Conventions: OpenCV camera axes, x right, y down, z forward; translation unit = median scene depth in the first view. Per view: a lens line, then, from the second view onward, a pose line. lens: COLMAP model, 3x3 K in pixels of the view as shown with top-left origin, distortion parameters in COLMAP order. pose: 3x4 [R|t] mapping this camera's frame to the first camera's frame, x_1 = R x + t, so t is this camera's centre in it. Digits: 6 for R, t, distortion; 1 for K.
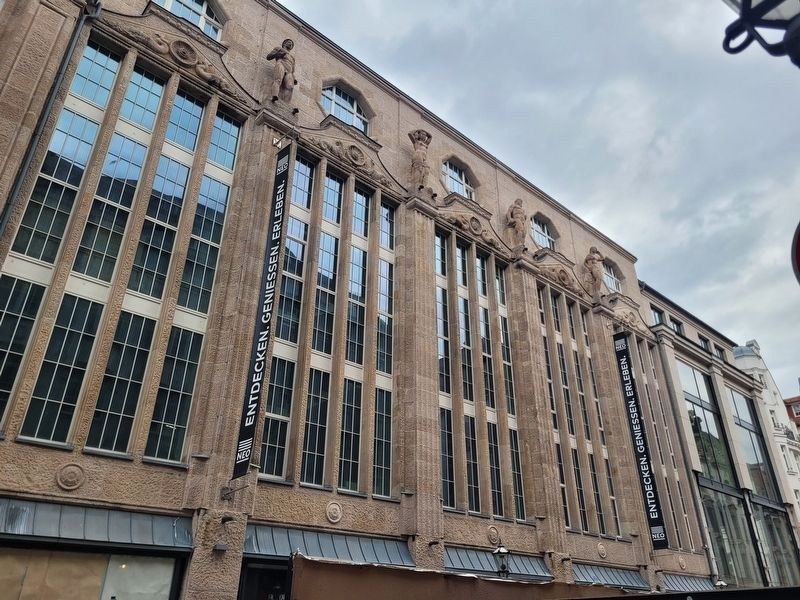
lens RADIAL K [[612.8, 0, 400.7], [0, 612.8, 295.6], [0, 0, 1]] dist [0.035553, -0.028025]
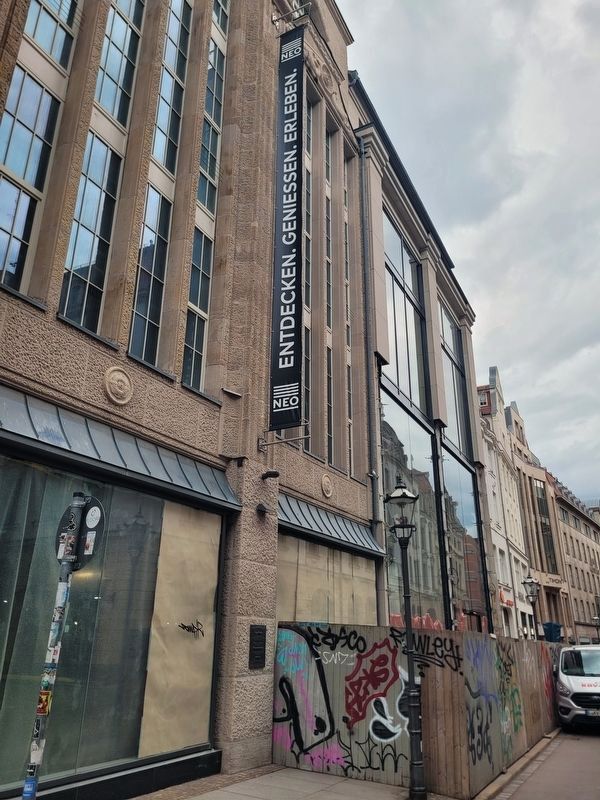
lens RADIAL K [[612.8, 0, 299.0], [0, 612.8, 398.5], [0, 0, 1]] dist [0.035553, -0.028025]
pose [[0.942601, 0.131997, 0.306724, 0.278993], [-0.171937, 0.979285, 0.106954, 0.321563], [-0.286253, -0.153552, 0.945770, 0.561925]]
